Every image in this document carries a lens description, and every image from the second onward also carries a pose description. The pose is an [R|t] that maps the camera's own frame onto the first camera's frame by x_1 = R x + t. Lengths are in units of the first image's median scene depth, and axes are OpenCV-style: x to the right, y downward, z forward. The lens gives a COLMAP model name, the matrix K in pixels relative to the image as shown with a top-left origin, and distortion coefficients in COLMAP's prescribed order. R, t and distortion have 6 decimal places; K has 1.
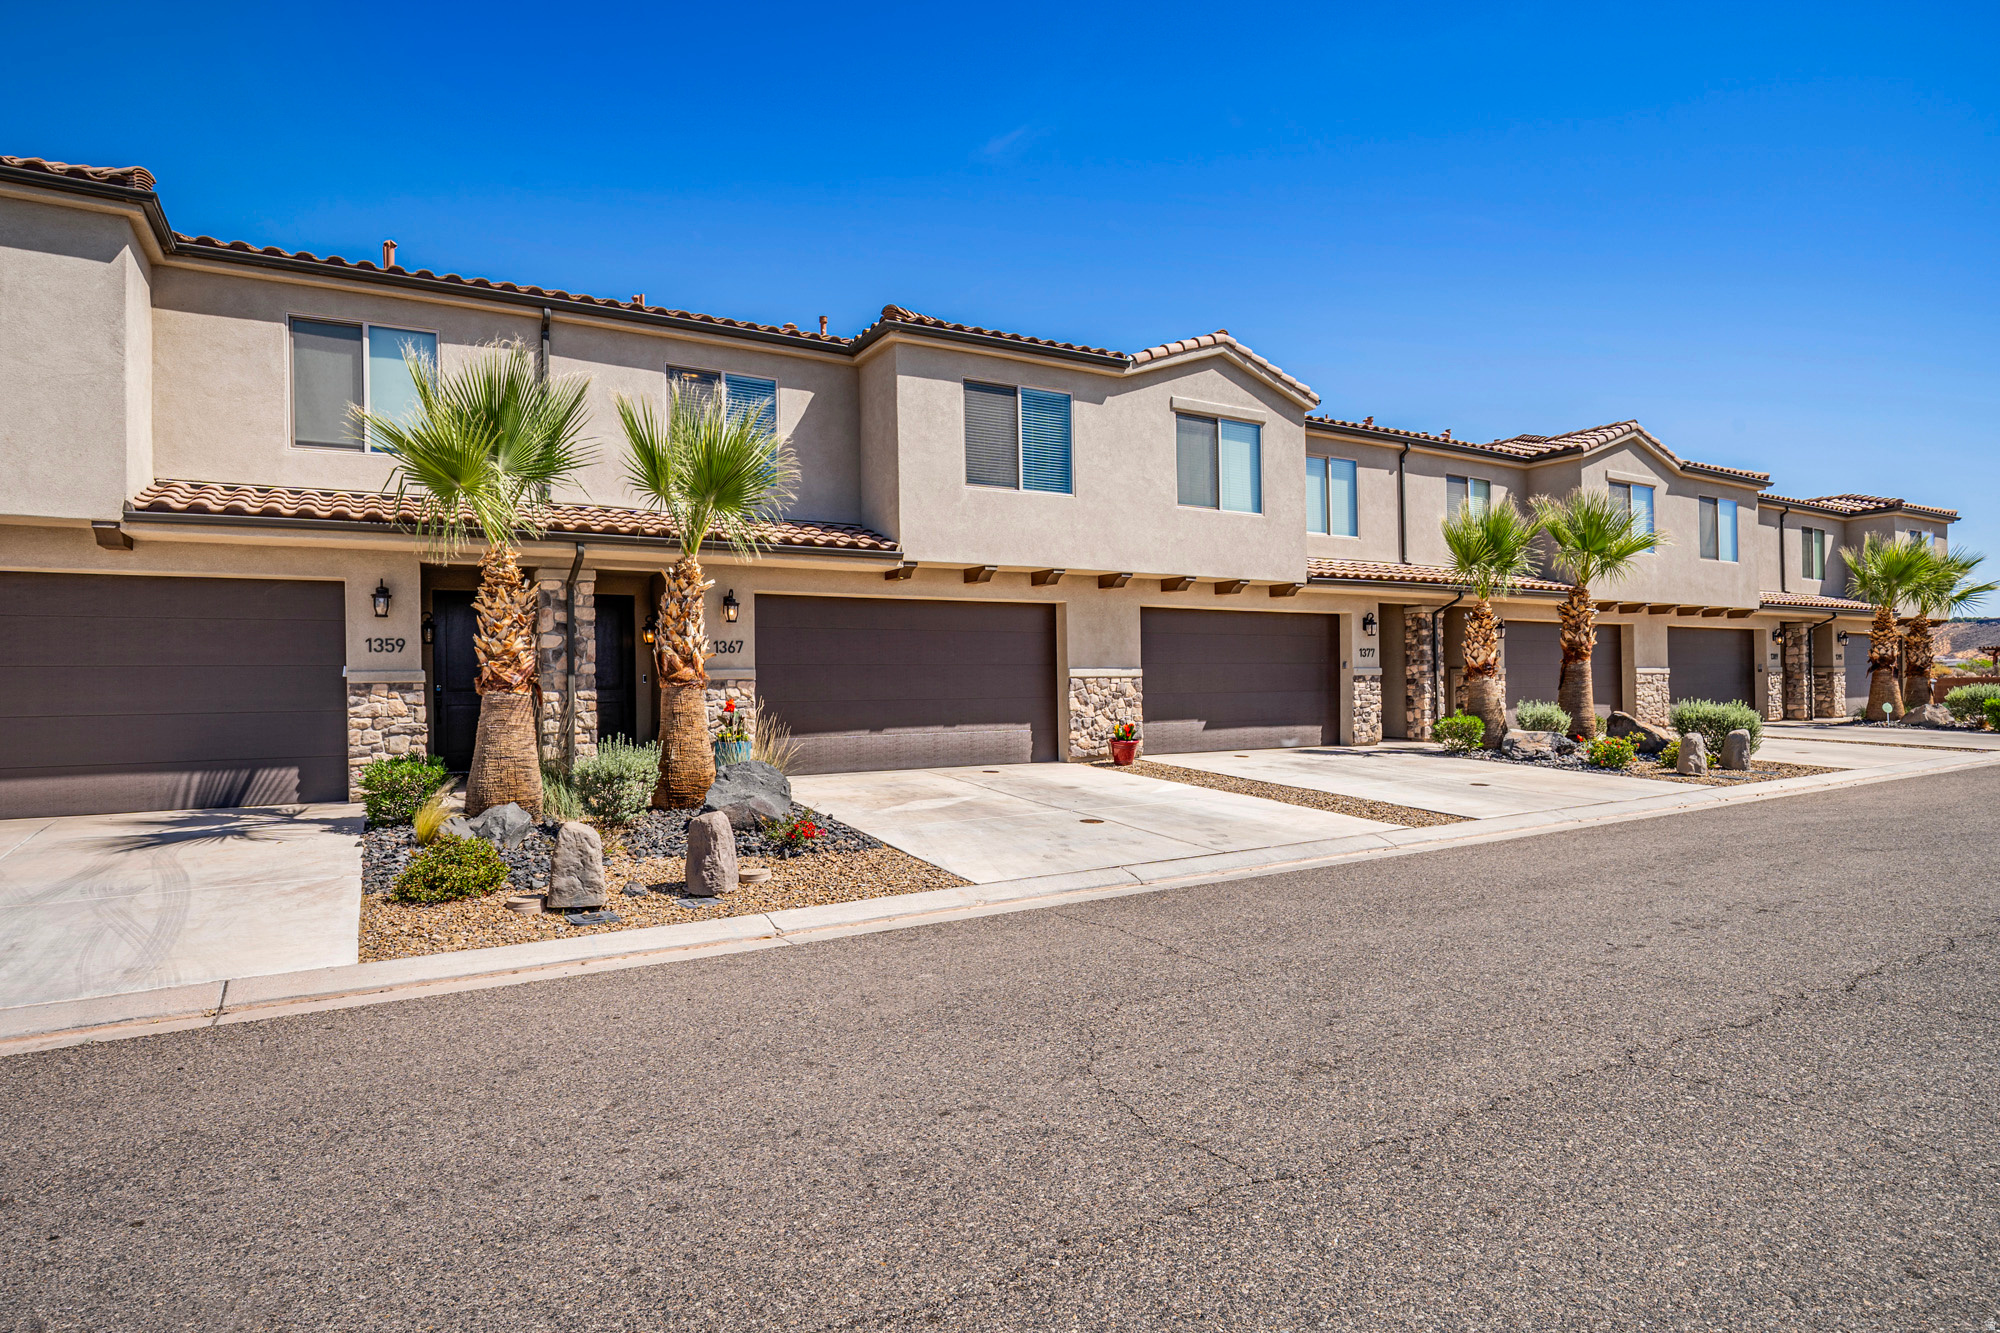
lens RADIAL K [[1158.1, 0, 1000.0], [0, 1158.1, 666.5], [0, 0, 1]] dist [-0.005928, -0.000700]
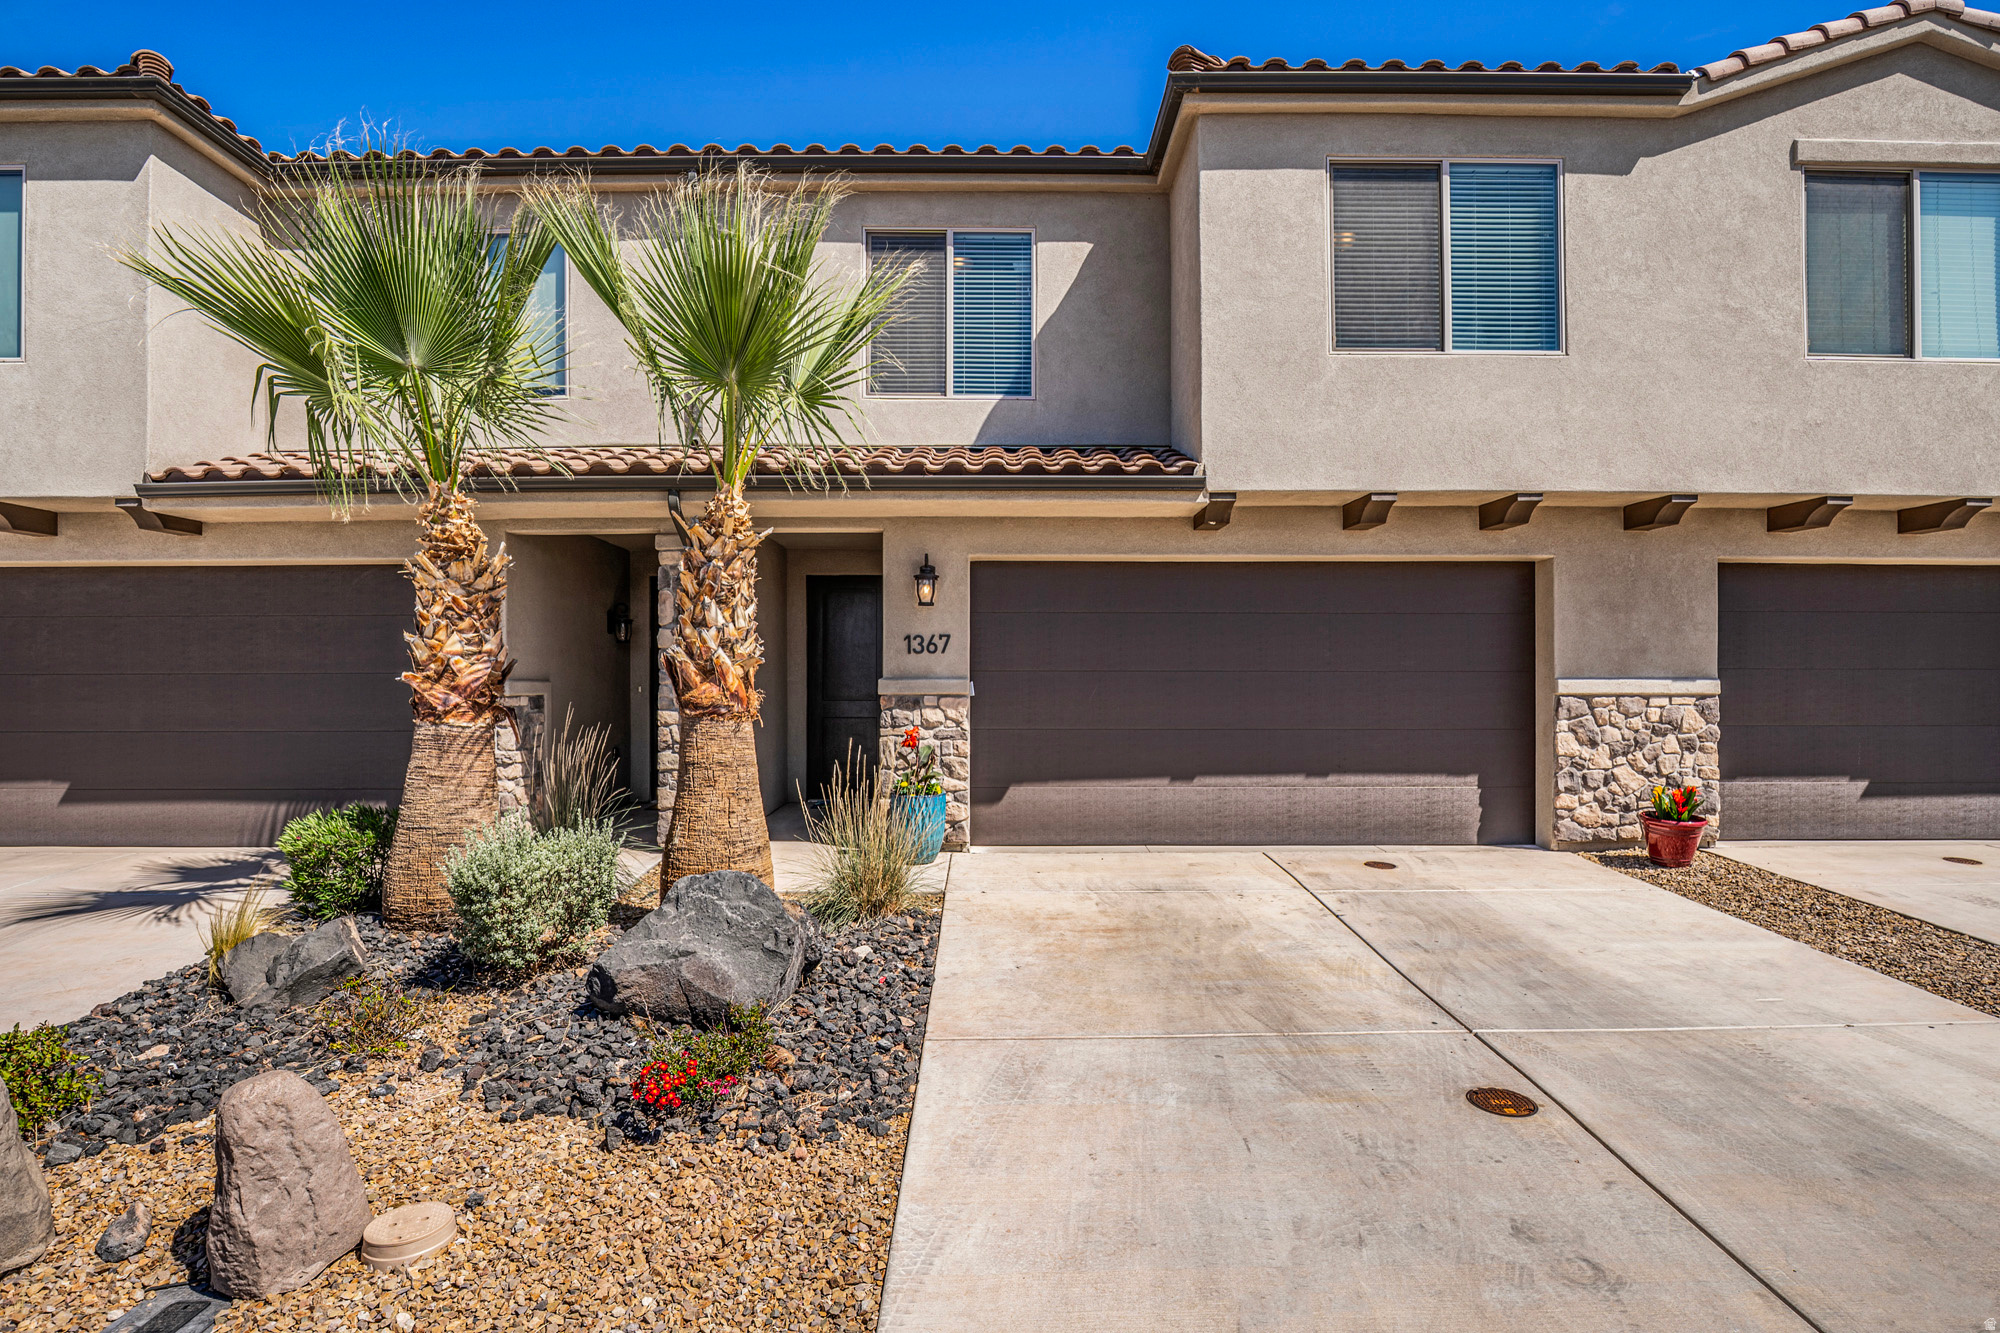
lens RADIAL K [[1019.0, 0, 989.2], [0, 1019.0, 682.2], [0, 0, 1]] dist [-0.035625, 0.010338]
pose [[0.859658, 0.012681, -0.510712, 0.073996], [0.000034, 0.999690, 0.024880, -0.008697], [0.510870, -0.021406, 0.859392, 0.464510]]
